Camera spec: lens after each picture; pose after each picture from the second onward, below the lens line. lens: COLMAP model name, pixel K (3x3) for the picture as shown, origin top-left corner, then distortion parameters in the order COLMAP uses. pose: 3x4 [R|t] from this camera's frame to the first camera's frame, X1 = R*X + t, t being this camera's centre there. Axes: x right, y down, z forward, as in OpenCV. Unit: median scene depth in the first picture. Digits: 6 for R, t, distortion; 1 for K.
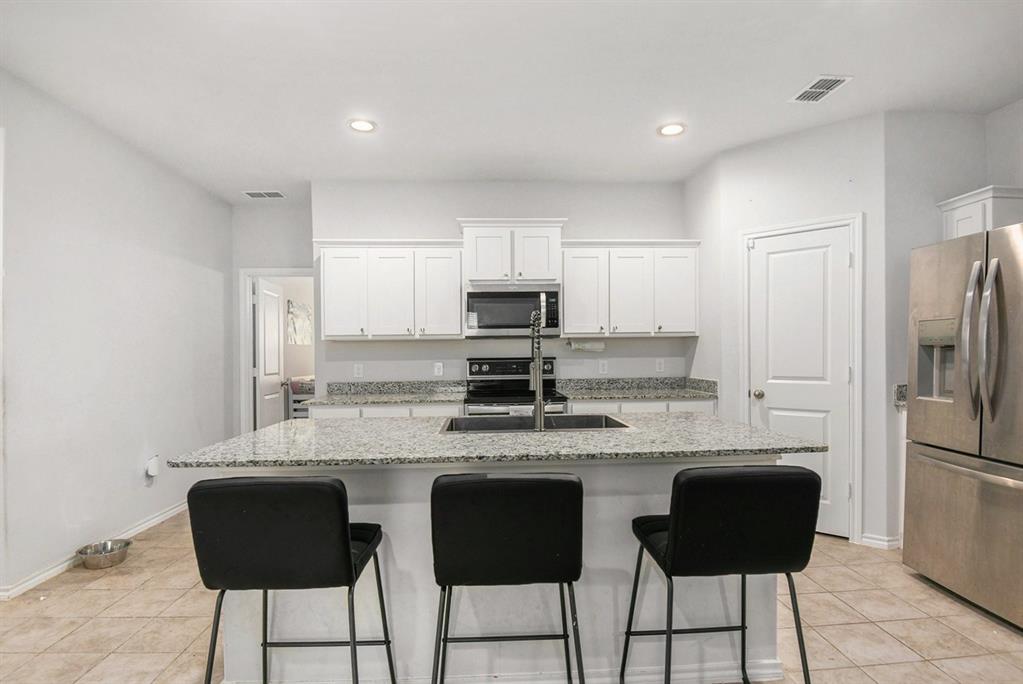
lens RADIAL K [[516.6, 0, 511.5], [0, 516.6, 342.0], [0, 0, 1]] dist [-0.002529, -0.000430]
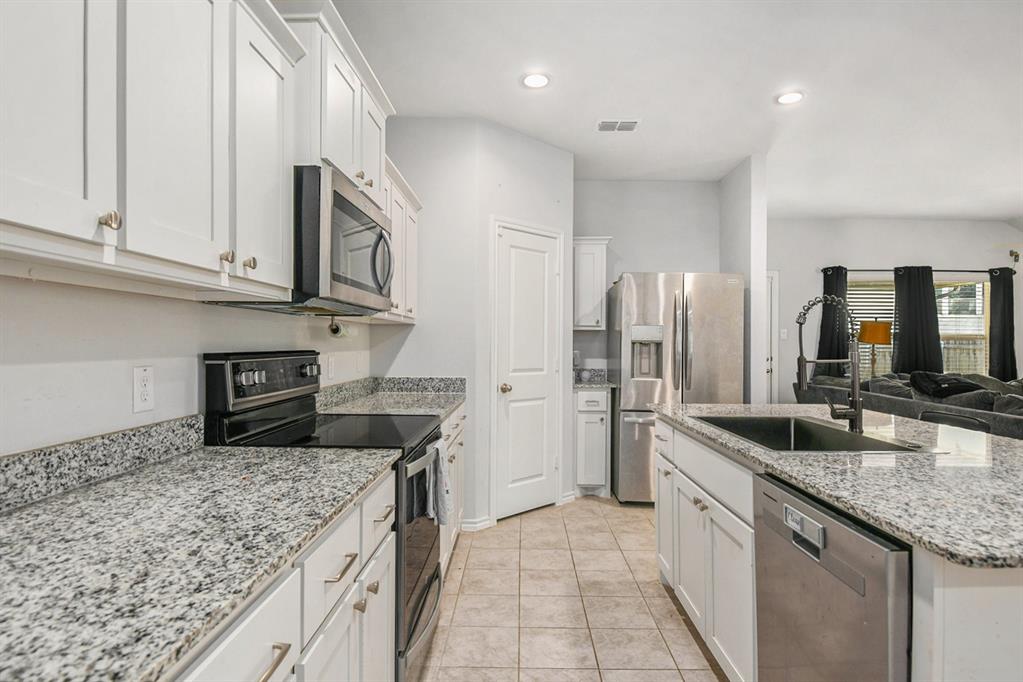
lens RADIAL K [[548.4, 0, 511.5], [0, 548.4, 341.0], [0, 0, 1]] dist [0.001503, -0.026296]
pose [[0.077410, 0.017693, 0.996842, -0.494159], [-0.027036, 0.999512, -0.015640, 0.024863], [-0.996633, -0.025740, 0.077851, 0.817563]]
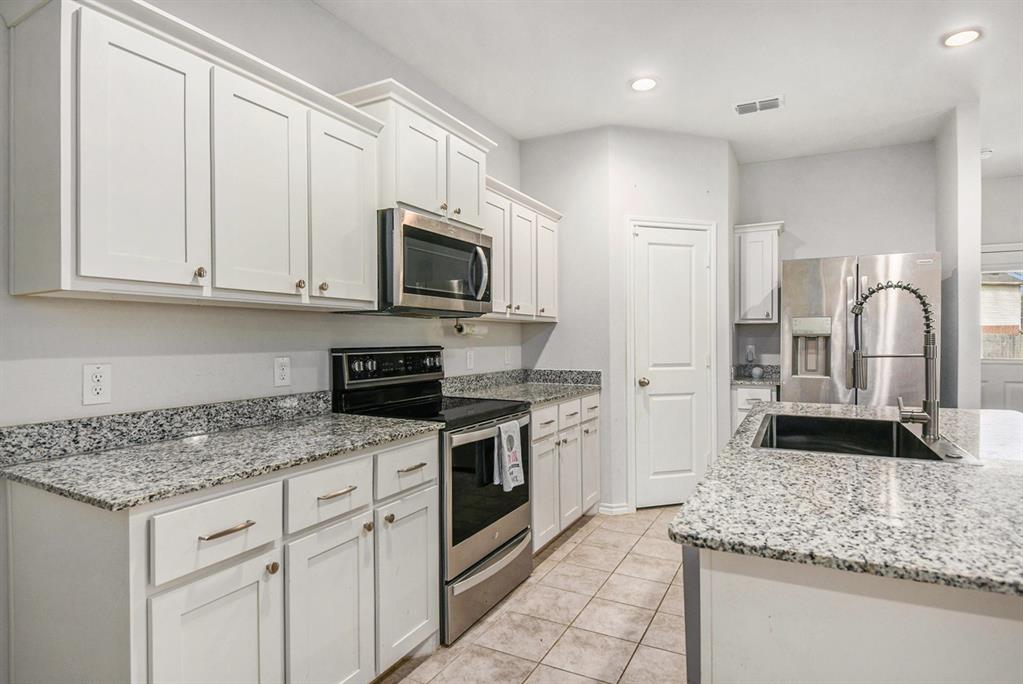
lens RADIAL K [[548.4, 0, 511.5], [0, 548.4, 342.0], [0, 0, 1]] dist [0.001503, -0.026296]
pose [[0.518089, 0.005227, 0.855311, -0.506302], [-0.020285, 0.999775, 0.006178, 0.019560], [-0.855086, -0.020551, 0.518078, 0.602299]]
